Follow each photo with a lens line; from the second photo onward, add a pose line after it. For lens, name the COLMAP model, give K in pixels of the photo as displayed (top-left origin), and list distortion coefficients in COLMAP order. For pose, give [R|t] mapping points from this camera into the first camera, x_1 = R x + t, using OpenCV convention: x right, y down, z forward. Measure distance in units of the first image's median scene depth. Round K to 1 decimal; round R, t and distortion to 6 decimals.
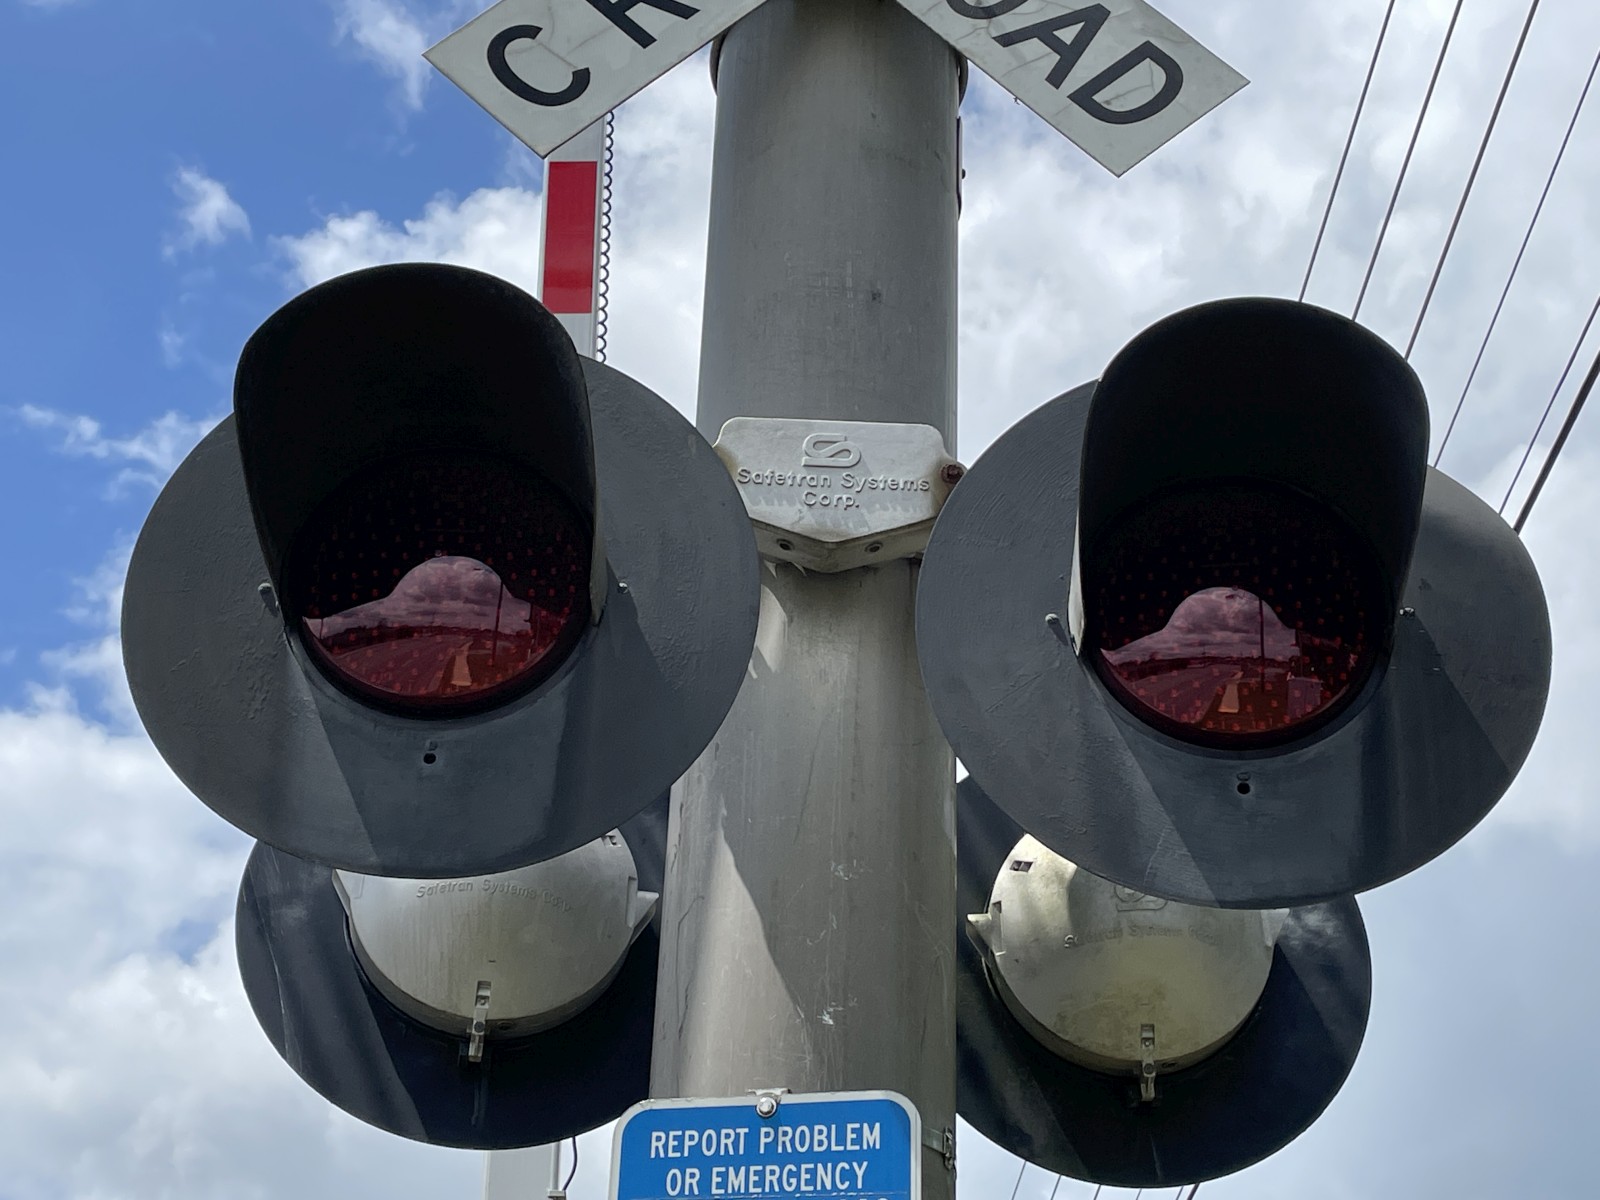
lens RADIAL K [[2490.4, 0, 807.2], [0, 2490.4, 655.5], [0, 0, 1]] dist [0.156247, 0.000000]
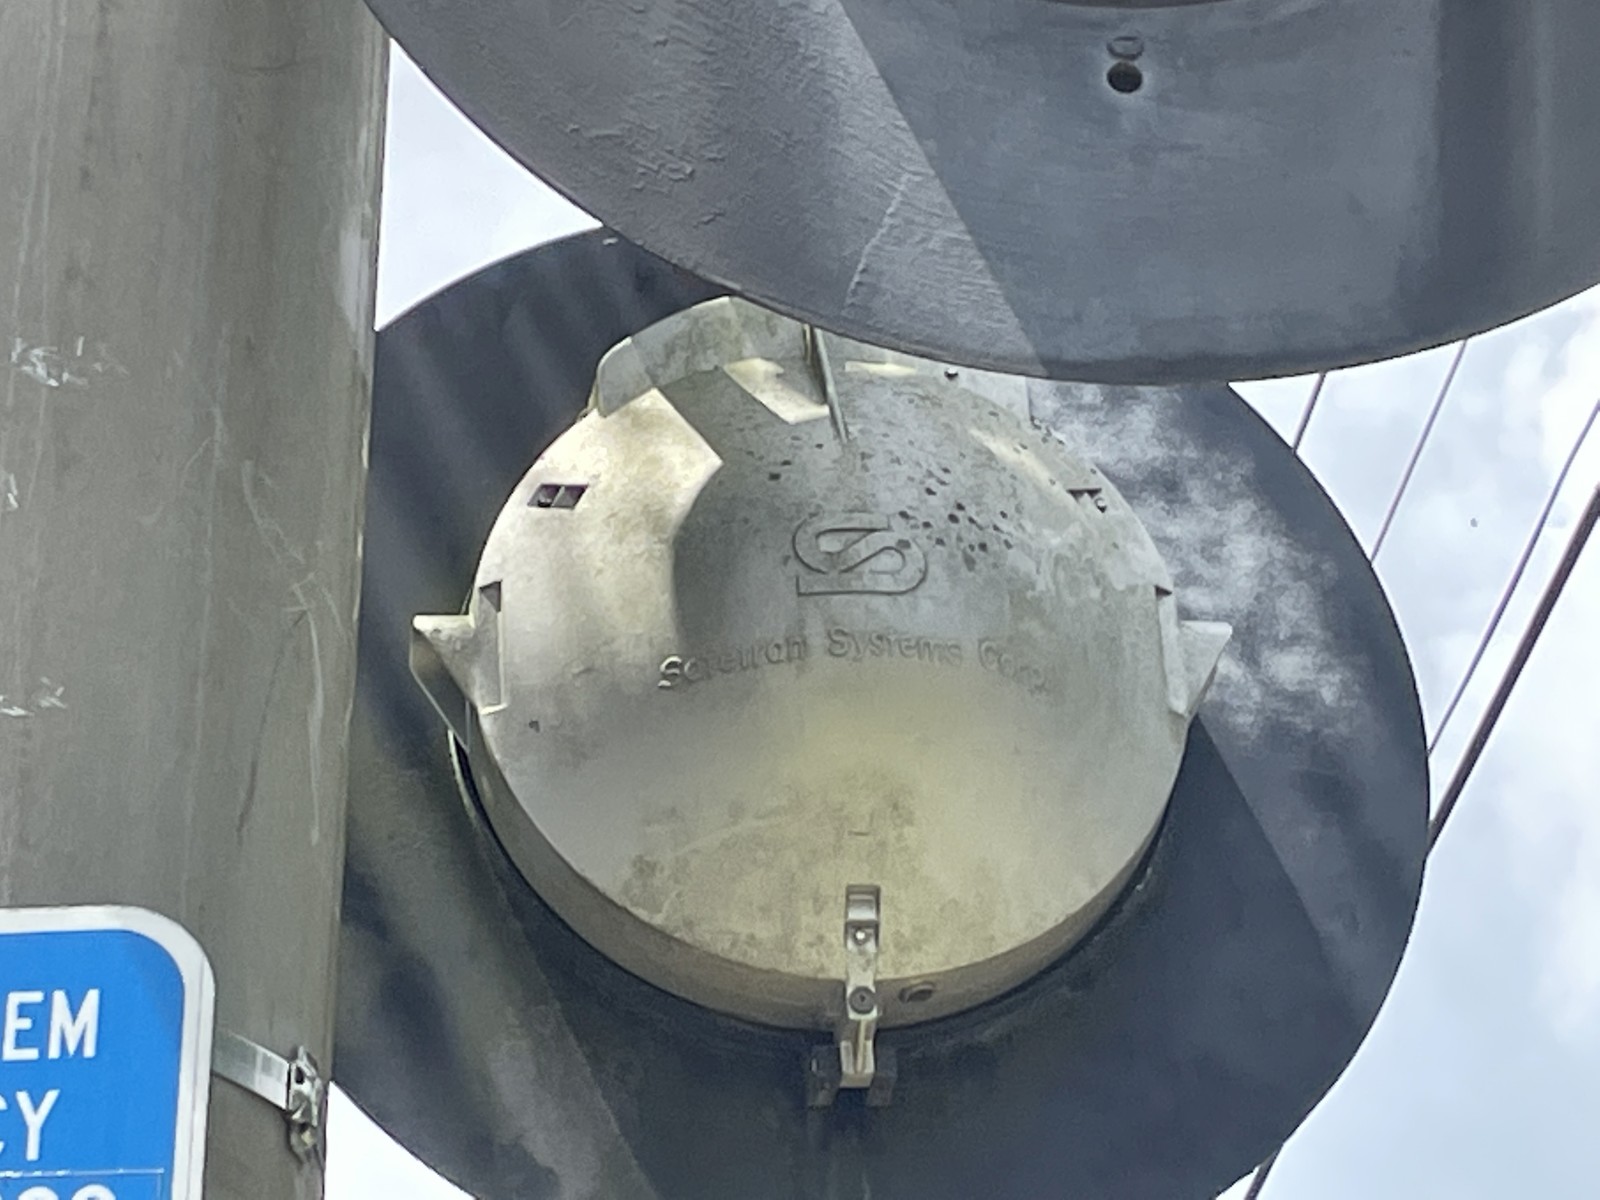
lens RADIAL K [[5361.1, 0, 806.3], [0, 5361.1, 600.3], [0, 0, 1]] dist [0.159225, 0.000000]
pose [[0.993662, 0.031820, 0.107816, 0.037951], [-0.032029, 0.999487, 0.000200, 0.107549], [-0.107754, -0.003652, 0.994171, 0.185428]]
